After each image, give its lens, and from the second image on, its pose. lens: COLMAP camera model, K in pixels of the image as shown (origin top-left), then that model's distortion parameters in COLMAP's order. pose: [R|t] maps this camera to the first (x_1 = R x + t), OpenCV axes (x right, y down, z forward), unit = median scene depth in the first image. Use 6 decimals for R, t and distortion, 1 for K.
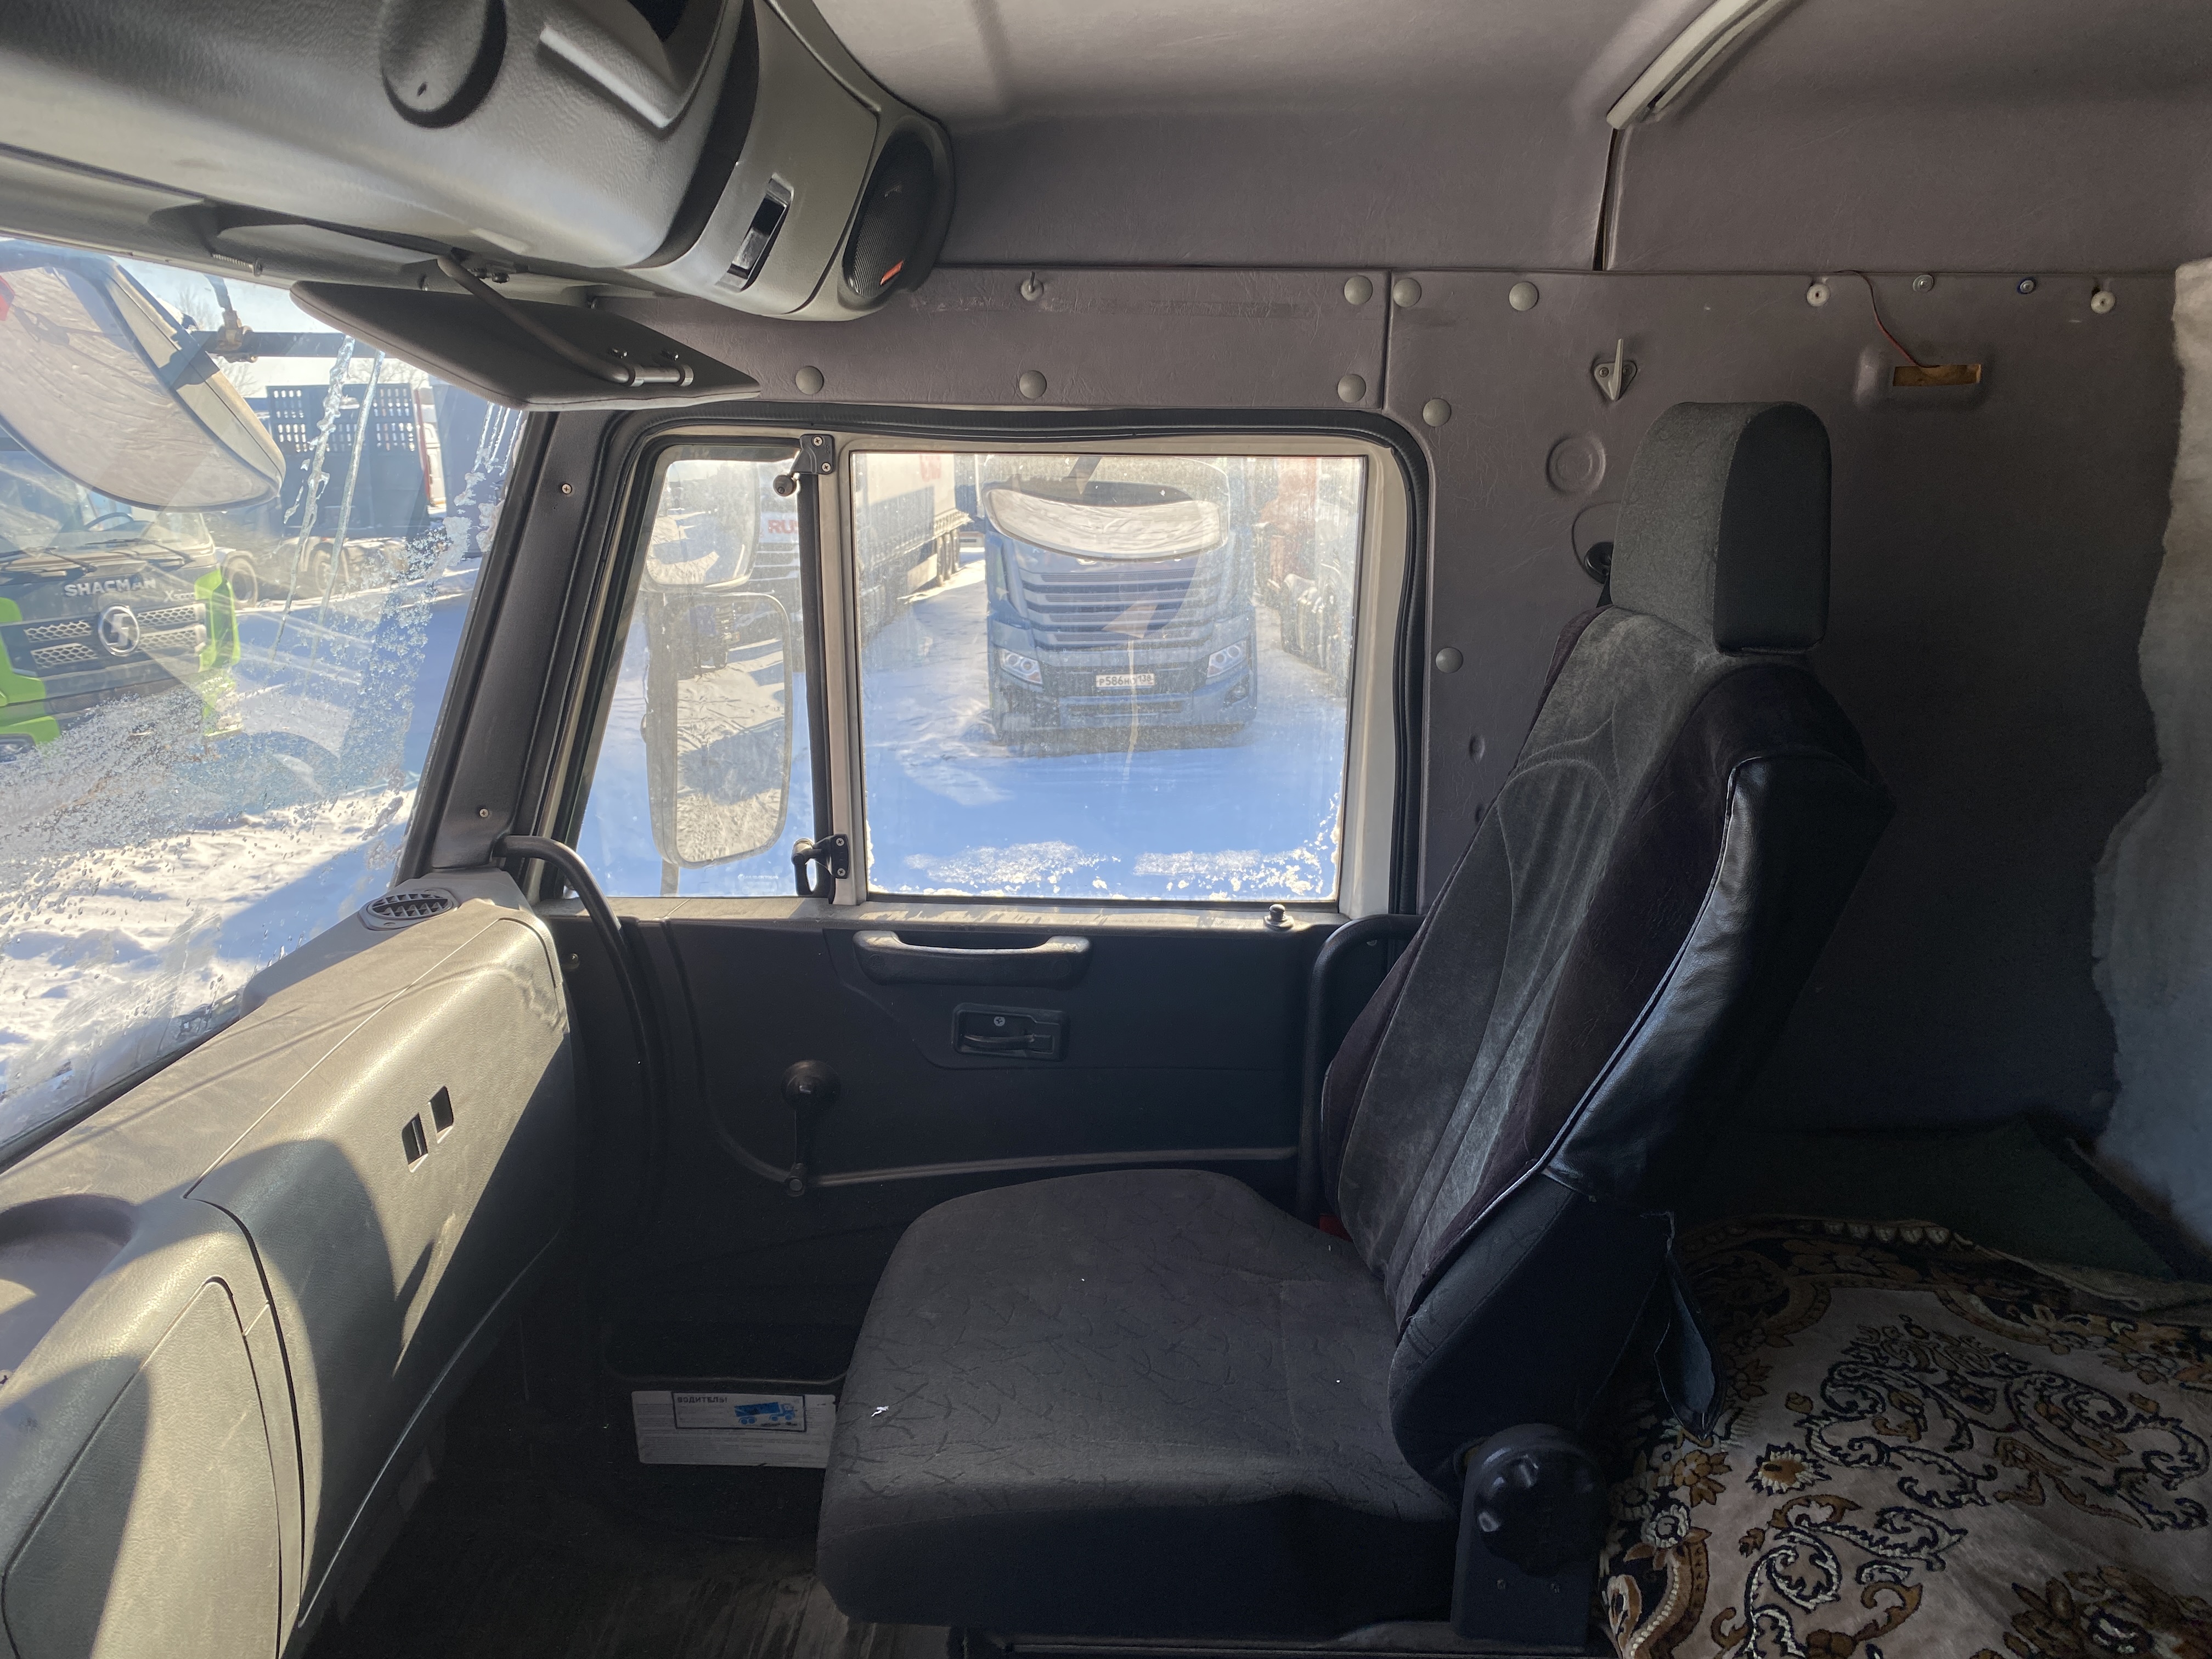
lens RADIAL K [[1576.0, 0, 1106.0], [0, 1576.0, 829.5], [0, 0, 1]] dist [-0.031571, 0.004916]
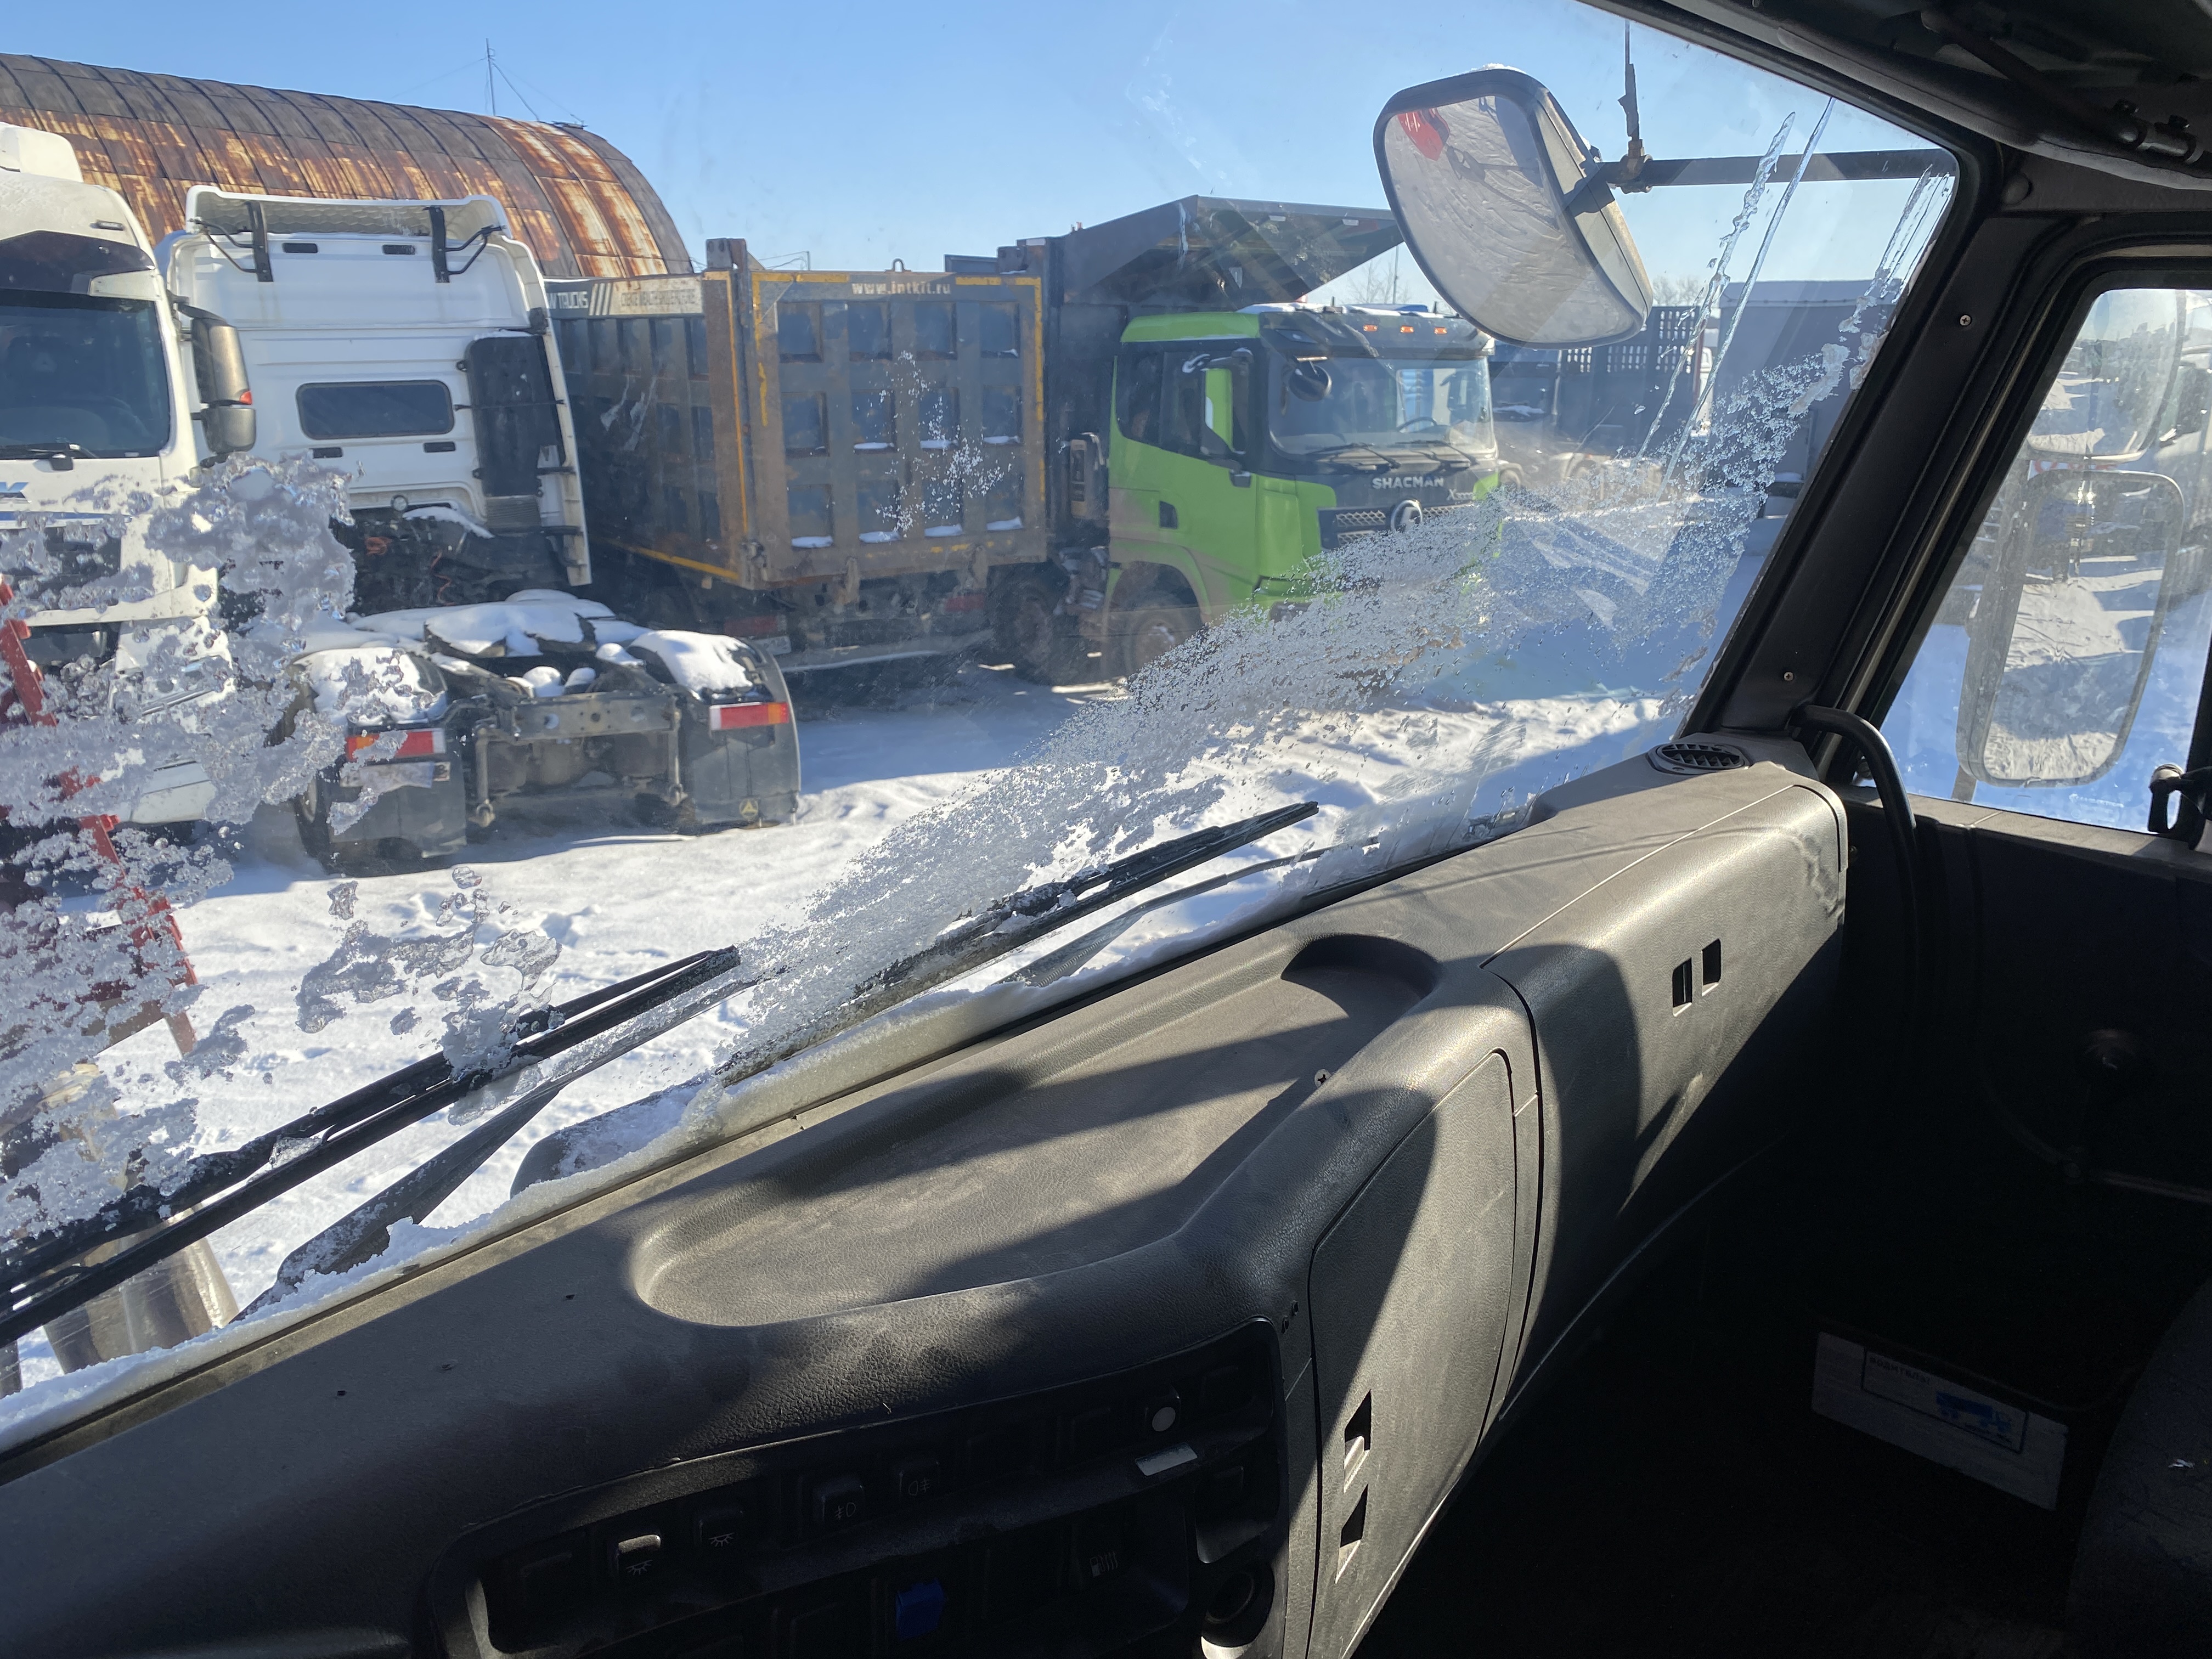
lens RADIAL K [[1530.2, 0, 1106.0], [0, 1530.2, 829.5], [0, 0, 1]] dist [-0.054064, -0.002176]
pose [[0.747172, 0.188099, -0.637458, -0.119310], [-0.175494, 0.980912, 0.083745, 0.079624], [0.641042, 0.049299, 0.765920, 0.065728]]
